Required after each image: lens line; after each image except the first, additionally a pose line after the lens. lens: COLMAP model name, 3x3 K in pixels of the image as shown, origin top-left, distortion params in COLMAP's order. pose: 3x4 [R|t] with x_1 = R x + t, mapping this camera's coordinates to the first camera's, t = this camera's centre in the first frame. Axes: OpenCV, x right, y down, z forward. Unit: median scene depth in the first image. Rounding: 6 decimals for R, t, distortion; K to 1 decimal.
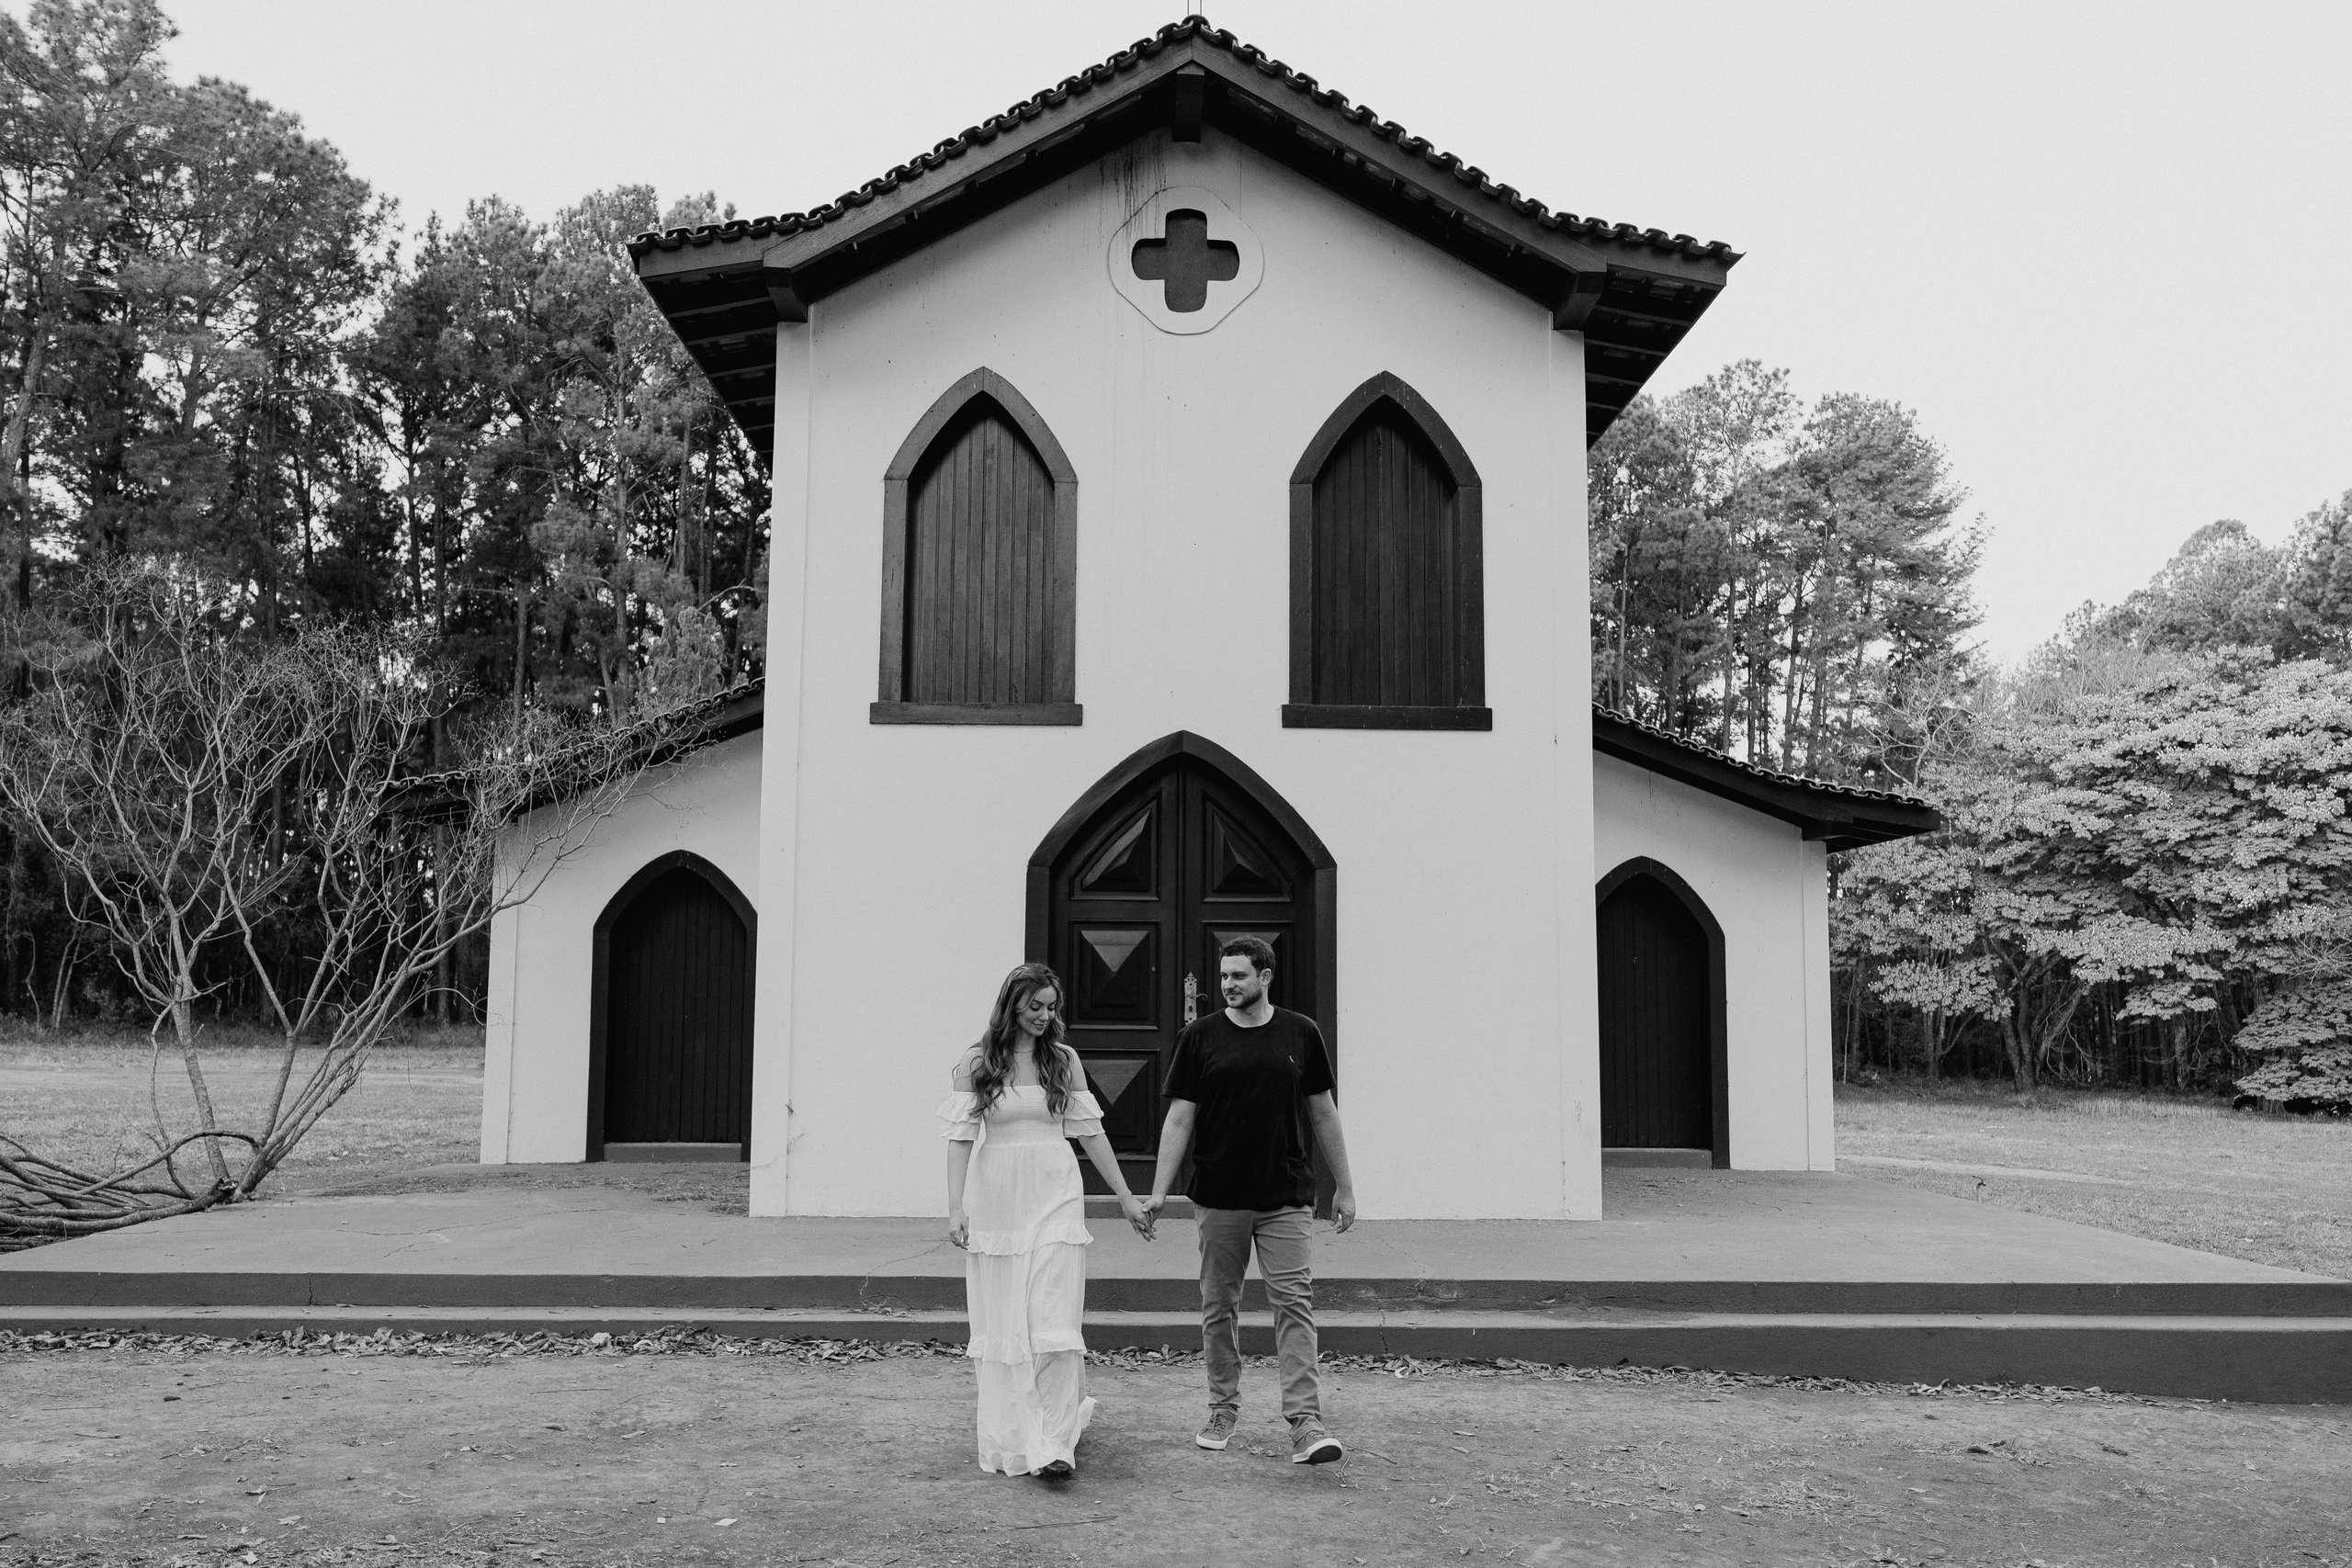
lens RADIAL K [[1821.4, 0, 1169.4], [0, 1821.4, 802.6], [0, 0, 1]] dist [-0.016448, 0.043220]
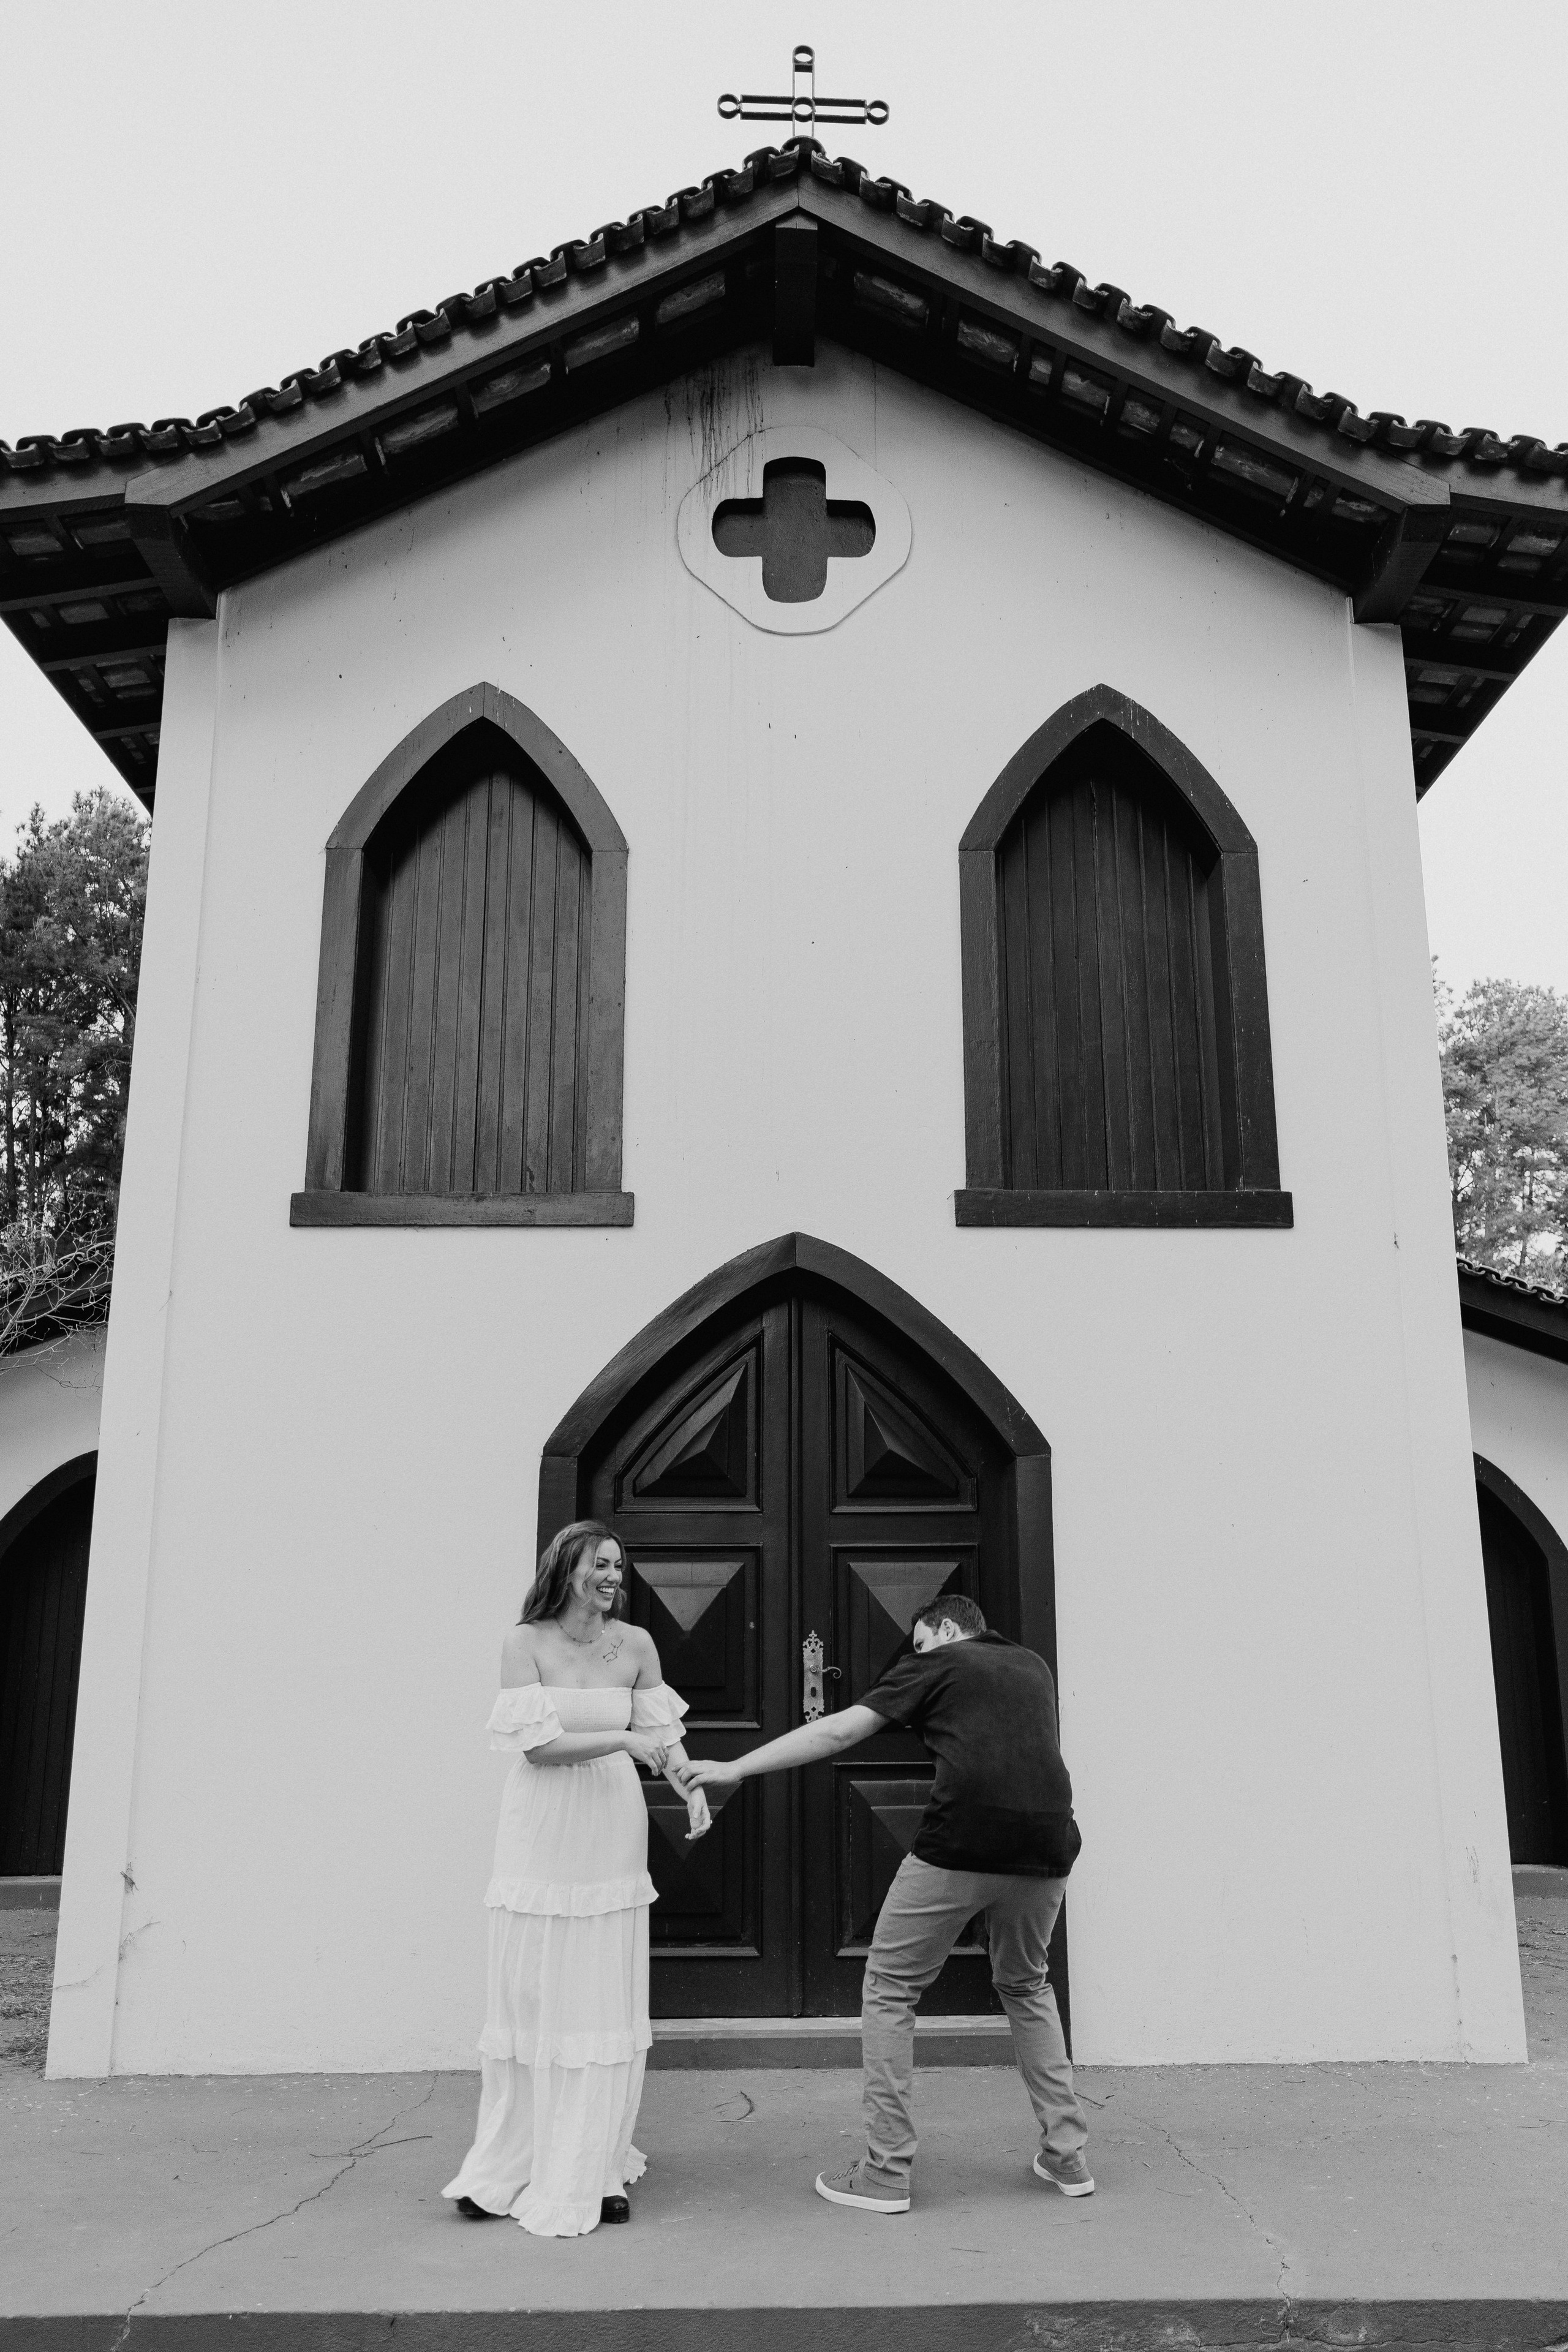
lens RADIAL K [[1822.1, 0, 812.2], [0, 1822.1, 1191.8], [0, 0, 1]] dist [-0.017343, 0.043736]
pose [[0.999935, -0.010753, 0.003889, 0.008892], [0.011150, 0.992311, -0.123263, 0.019212], [-0.002534, 0.123298, 0.992366, 0.318446]]
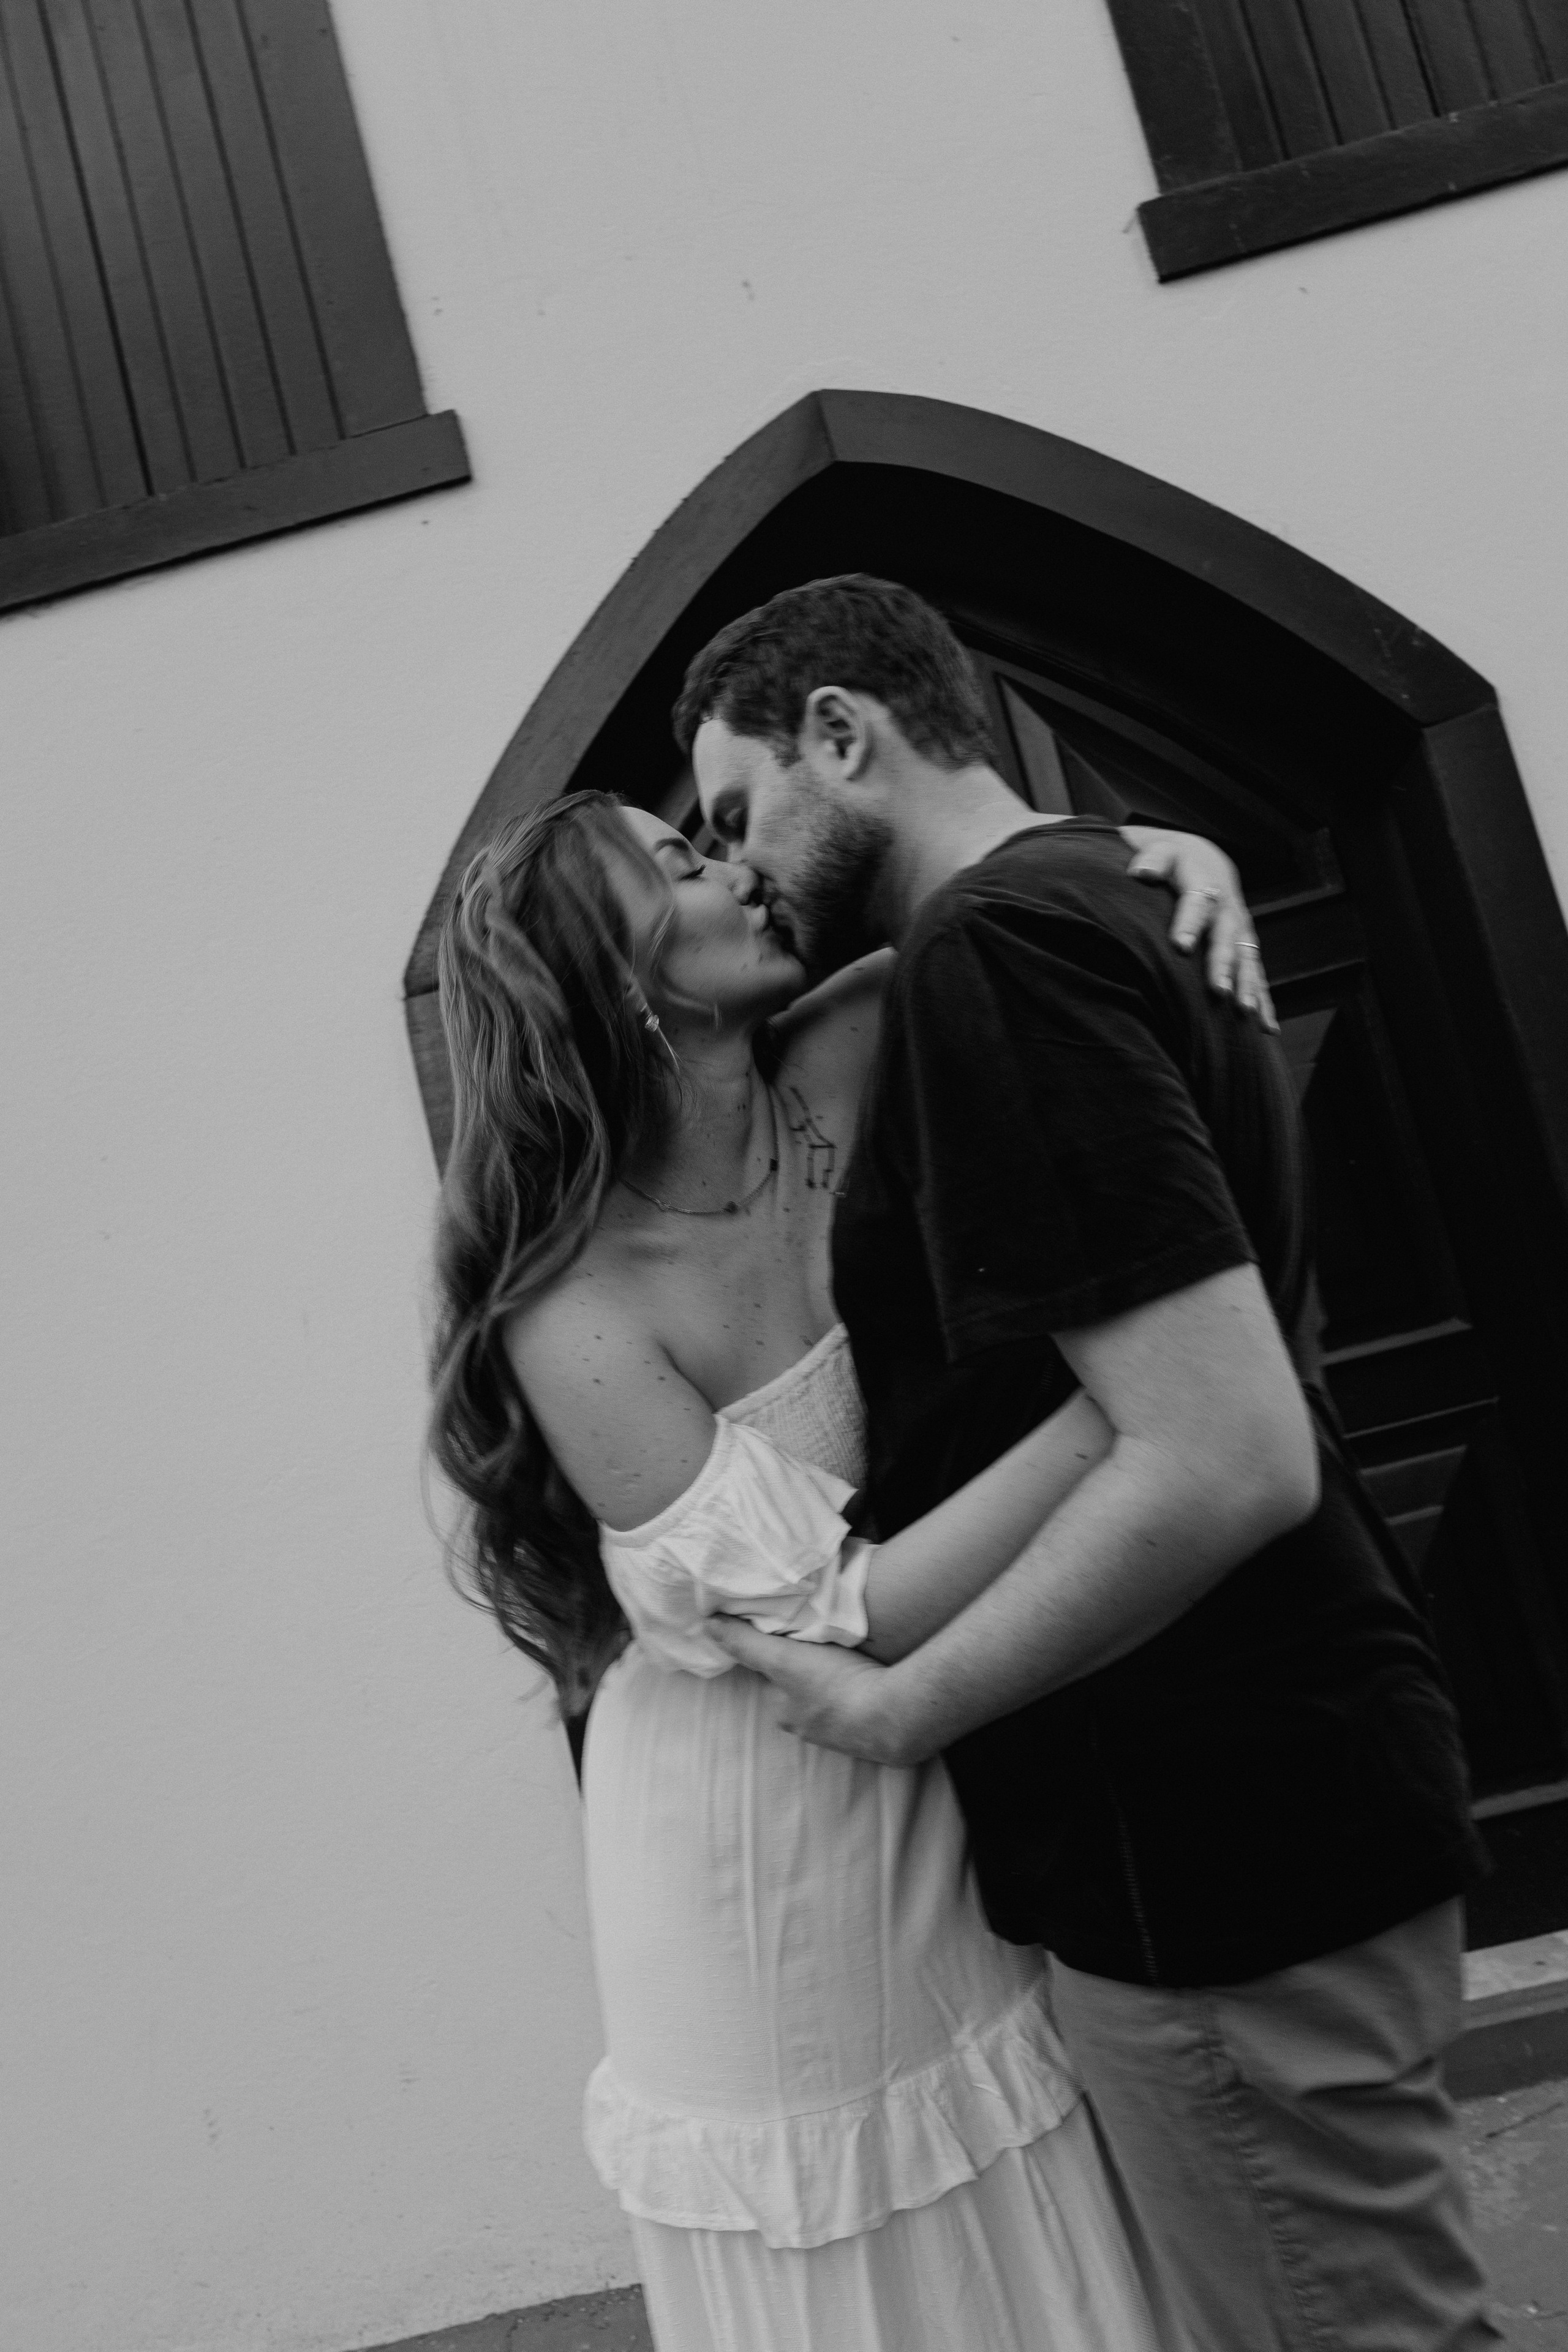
lens RADIAL K [[1821.6, 0, 804.3], [0, 1821.6, 1187.0], [0, 0, 1]] dist [-0.016448, 0.043220]
pose [[0.961942, -0.260727, -0.081789, -0.002939], [0.260546, 0.965373, -0.013068, 0.067909], [0.082364, -0.008739, 0.996564, 0.597569]]
